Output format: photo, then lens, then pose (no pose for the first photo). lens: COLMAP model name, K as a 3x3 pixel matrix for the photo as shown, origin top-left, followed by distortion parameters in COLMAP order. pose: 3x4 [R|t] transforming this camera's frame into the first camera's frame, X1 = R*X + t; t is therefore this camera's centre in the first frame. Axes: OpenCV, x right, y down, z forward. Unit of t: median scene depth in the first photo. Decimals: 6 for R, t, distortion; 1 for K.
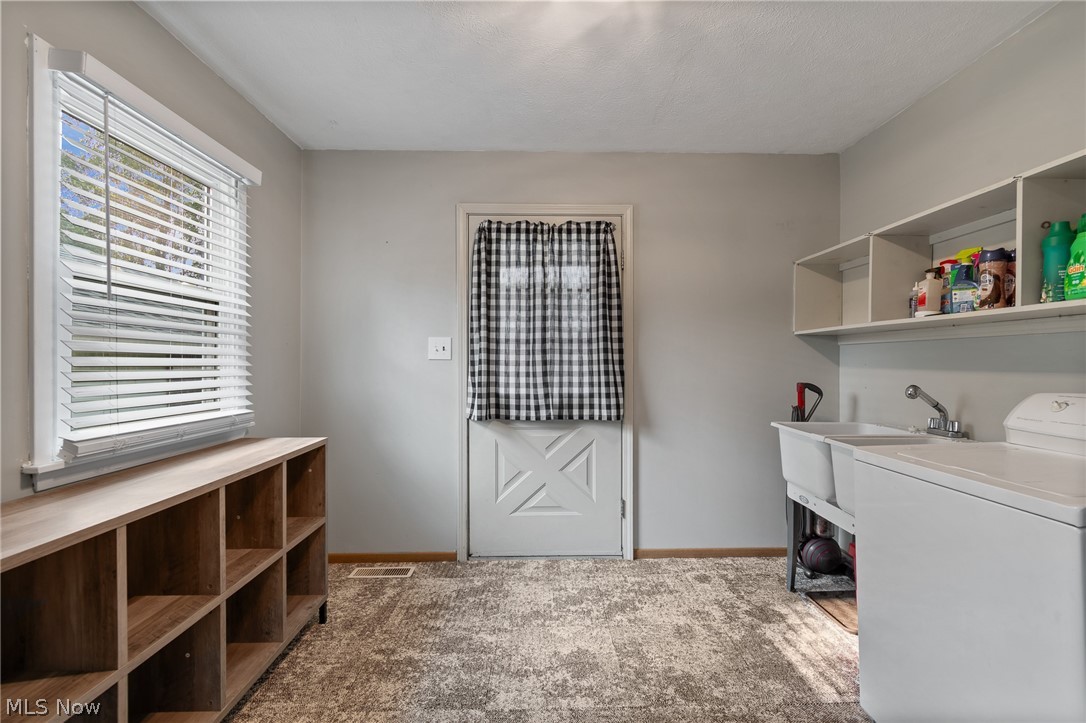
lens RADIAL K [[483.7, 0, 546.8], [0, 483.7, 363.9], [0, 0, 1]] dist [0.001537, -0.001324]
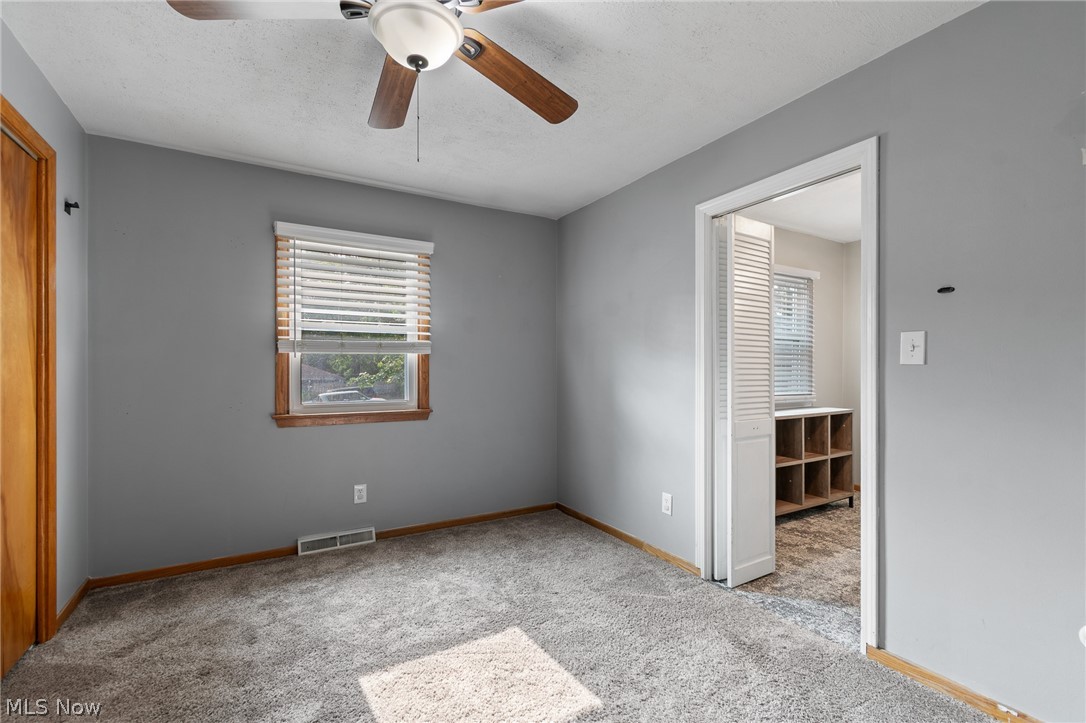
lens RADIAL K [[483.7, 0, 548.1], [0, 483.7, 366.2], [0, 0, 1]] dist [0.001537, -0.001324]
pose [[0.500818, 0.000038, -0.865553, 0.681675], [-0.004166, 0.999989, -0.002367, -0.002118], [0.865542, 0.004792, 0.500813, -1.140607]]
